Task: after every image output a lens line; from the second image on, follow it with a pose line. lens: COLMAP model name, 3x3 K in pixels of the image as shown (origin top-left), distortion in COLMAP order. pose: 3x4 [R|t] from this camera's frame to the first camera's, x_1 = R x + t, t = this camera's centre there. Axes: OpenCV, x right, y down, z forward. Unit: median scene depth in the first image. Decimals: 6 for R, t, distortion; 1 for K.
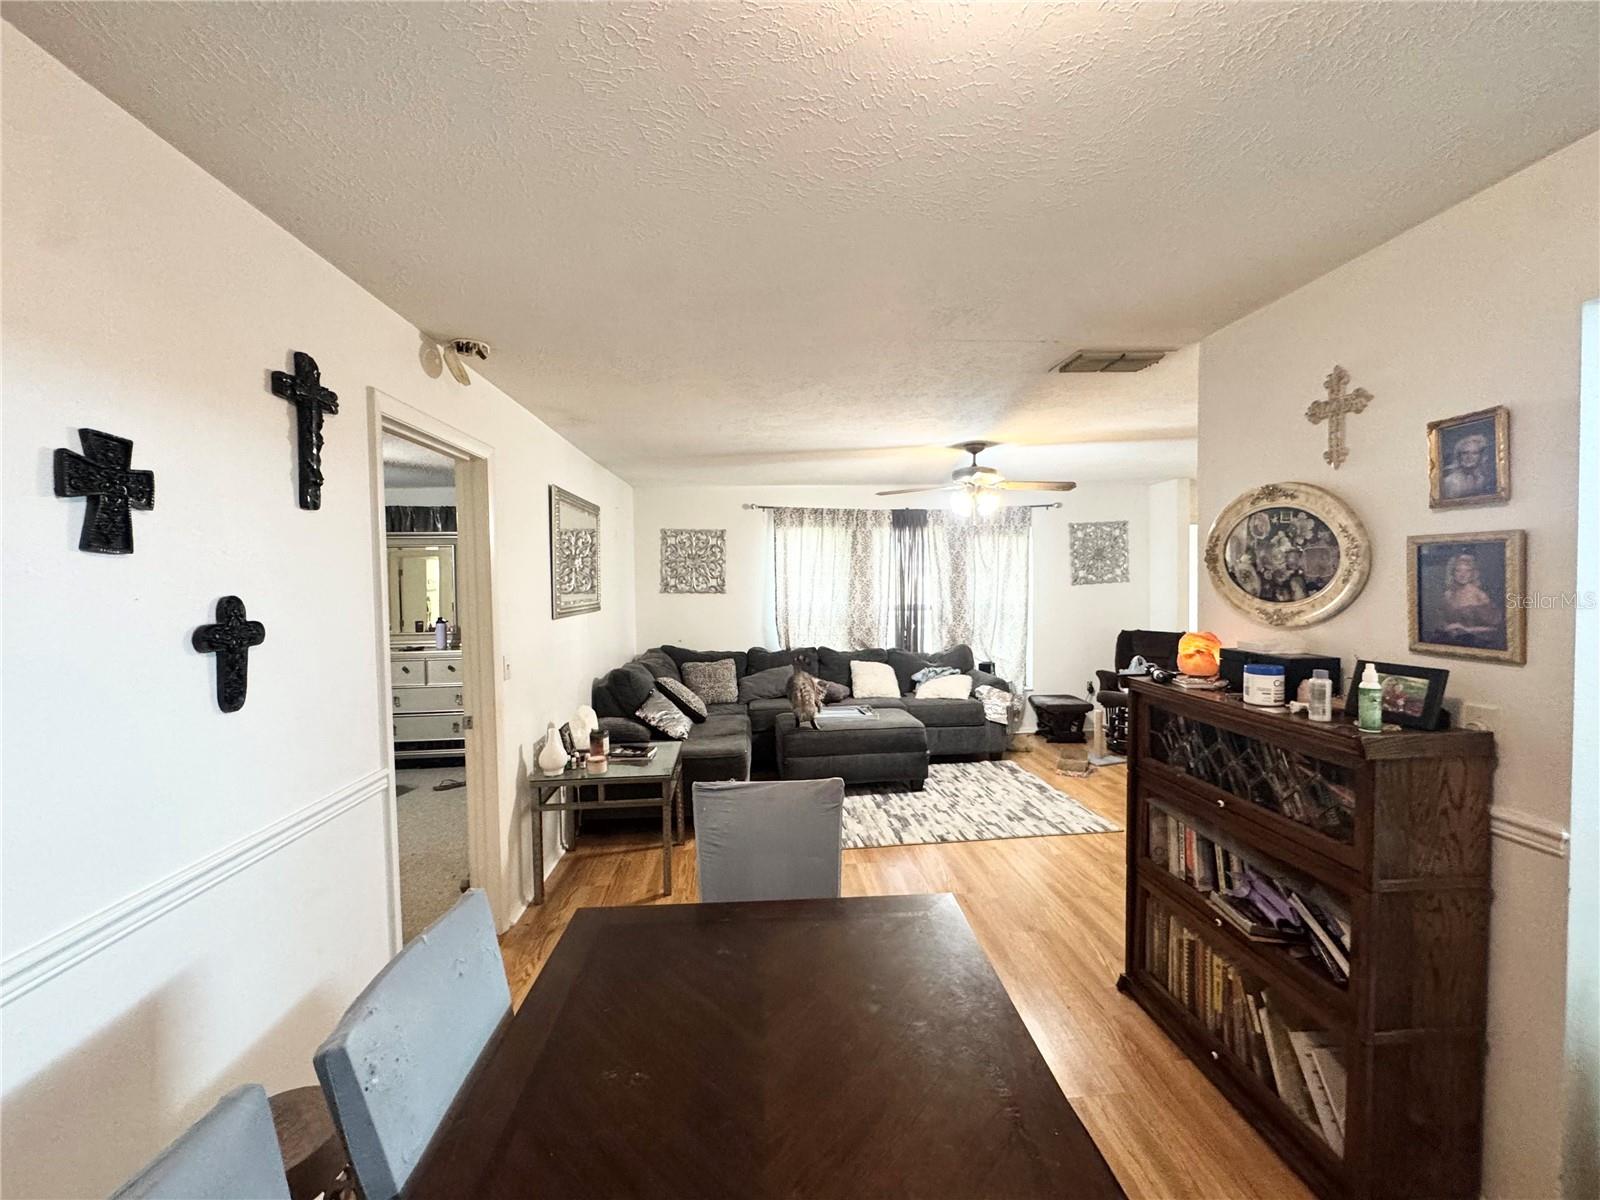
lens RADIAL K [[645.5, 0, 800.0], [0, 645.5, 600.0], [0, 0, 1]] dist [-0.002091, -0.000406]
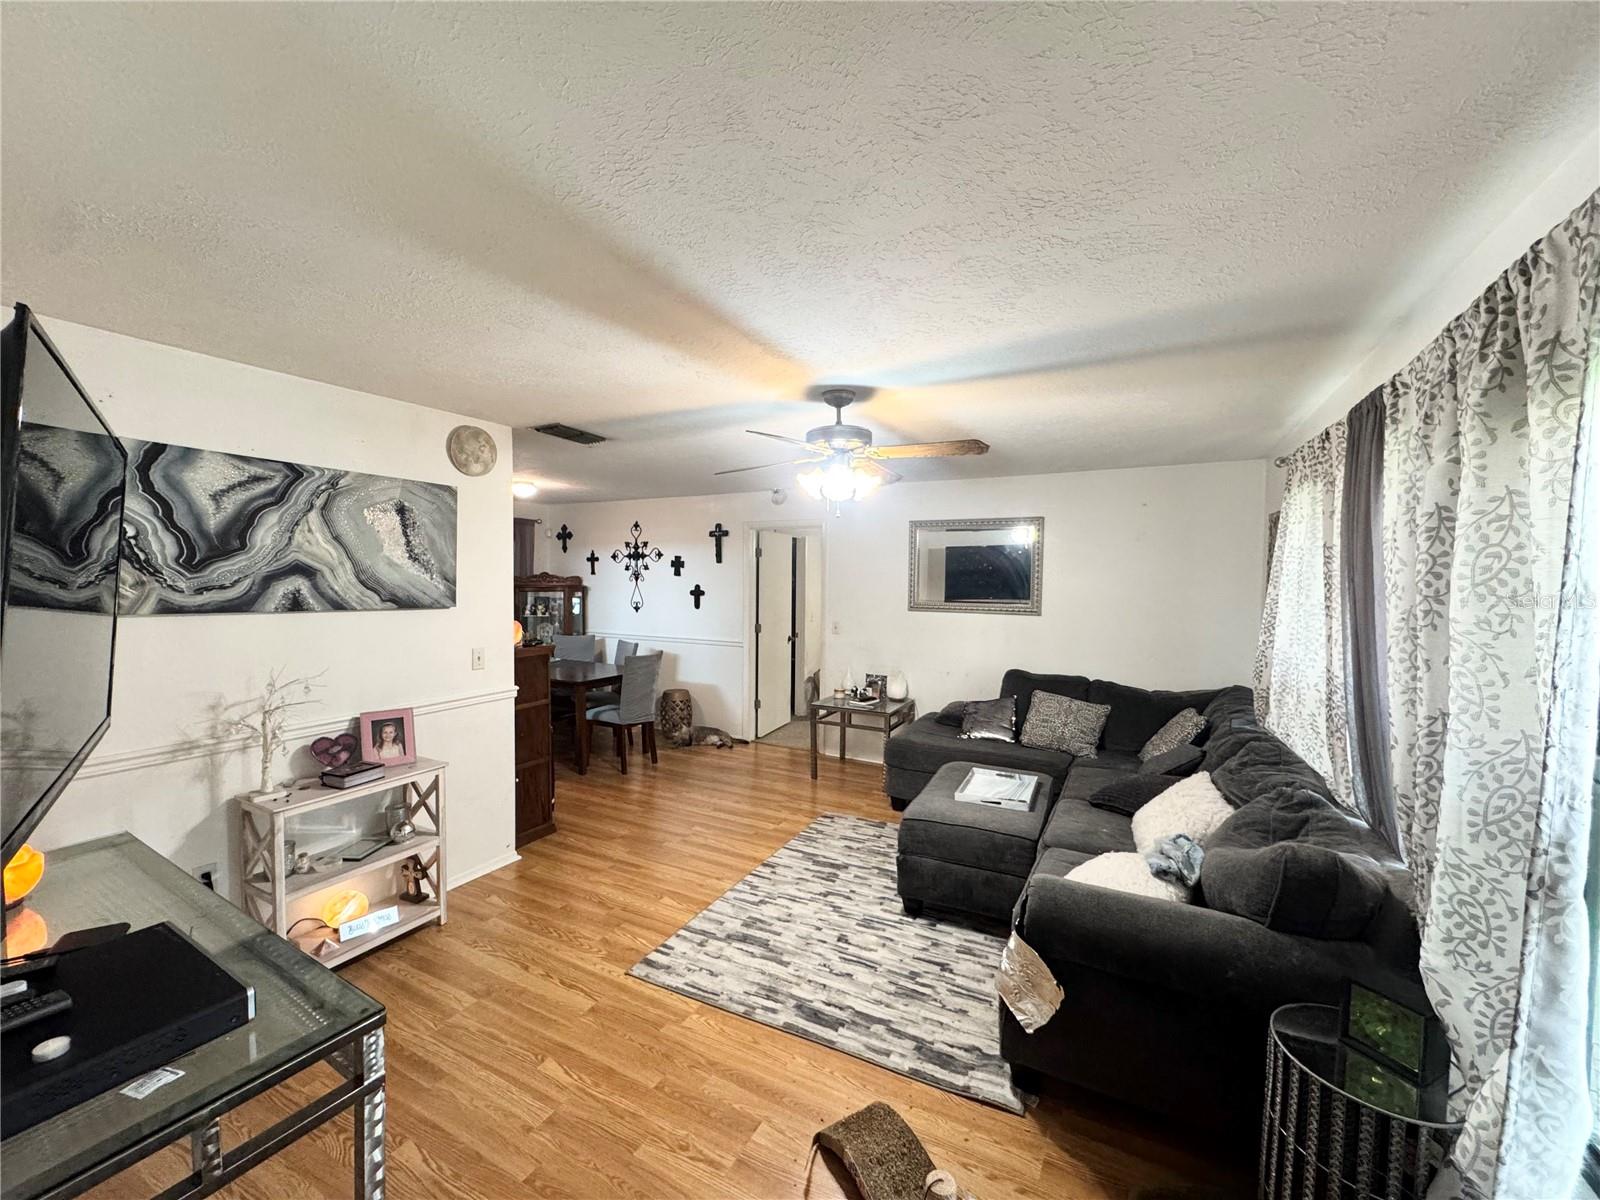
lens RADIAL K [[645.5, 0, 800.0], [0, 645.5, 600.0], [0, 0, 1]] dist [-0.002091, -0.000406]
pose [[-0.541242, 0.040199, -0.839906, 0.936815], [-0.030765, 0.997241, 0.067554, -0.082123], [0.840304, 0.062402, -0.538512, 1.464555]]
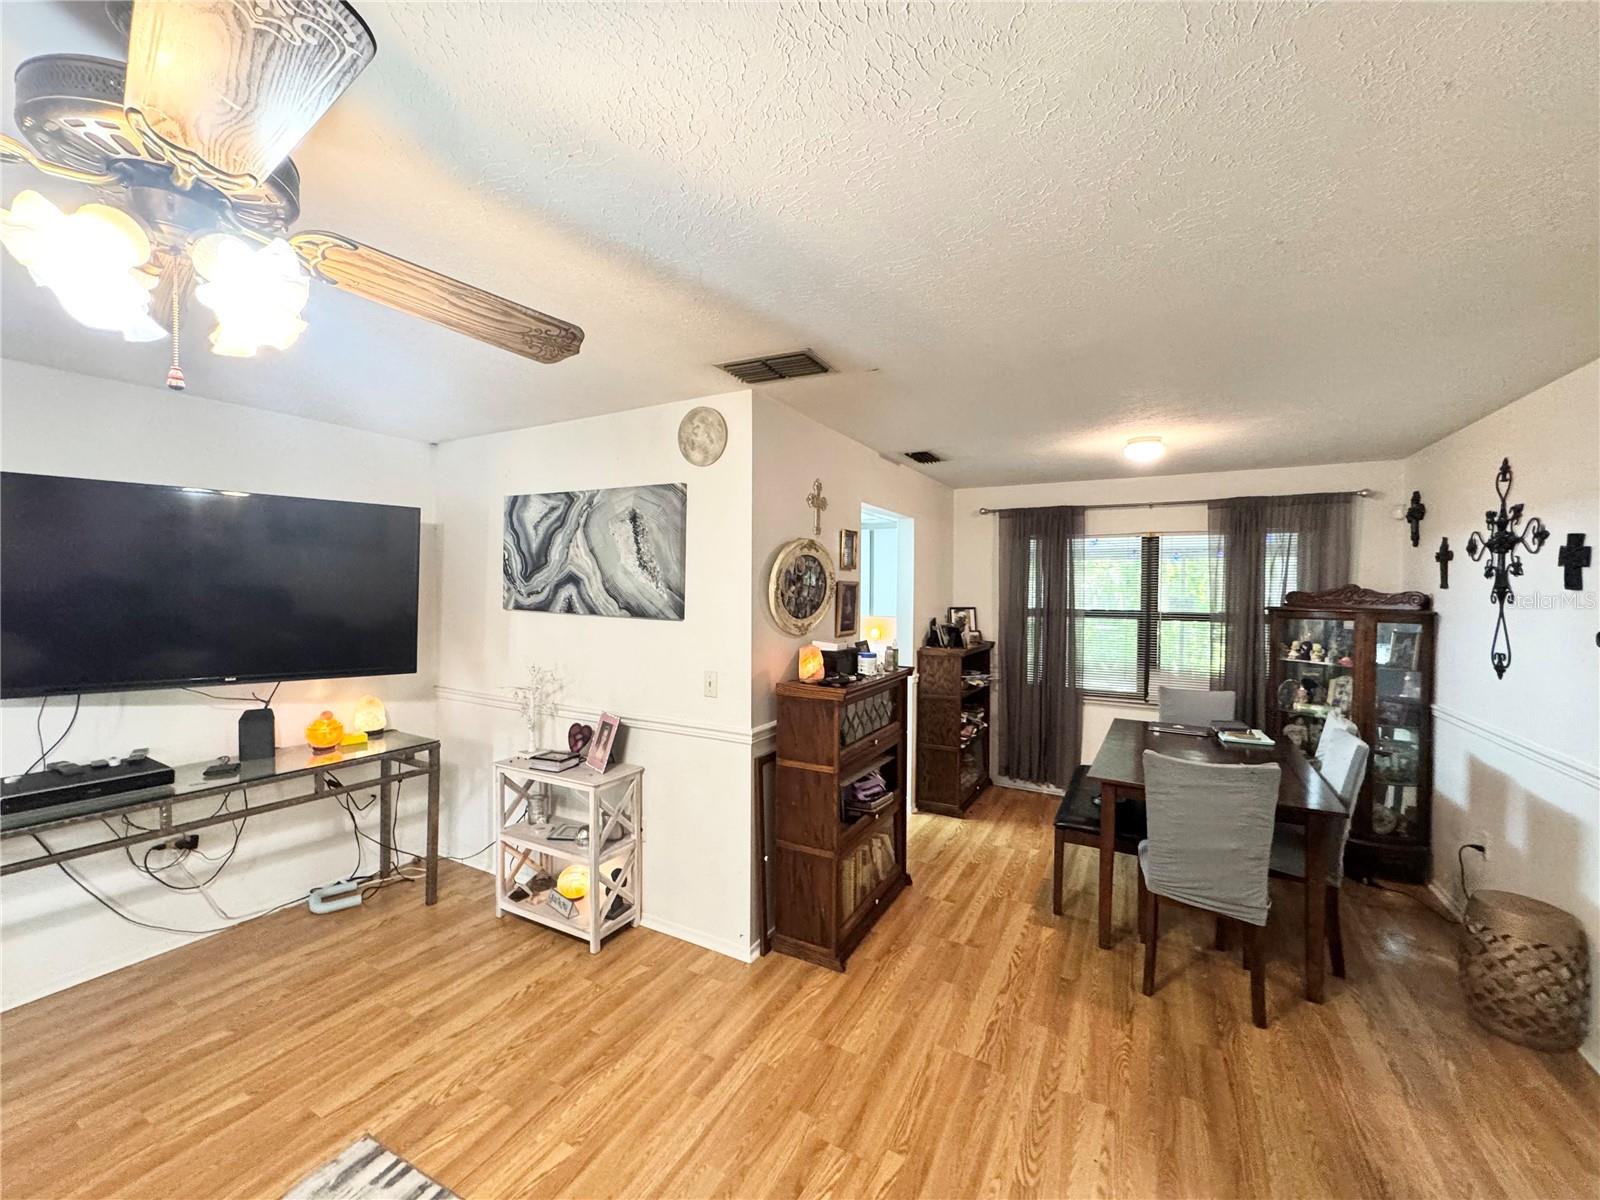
lens RADIAL K [[645.5, 0, 800.0], [0, 645.5, 600.0], [0, 0, 1]] dist [-0.002091, -0.000406]
pose [[-0.833993, -0.003443, 0.551764, -0.037793], [0.022504, 0.998936, 0.040249, -0.051894], [-0.551316, 0.045984, -0.833028, 1.177625]]
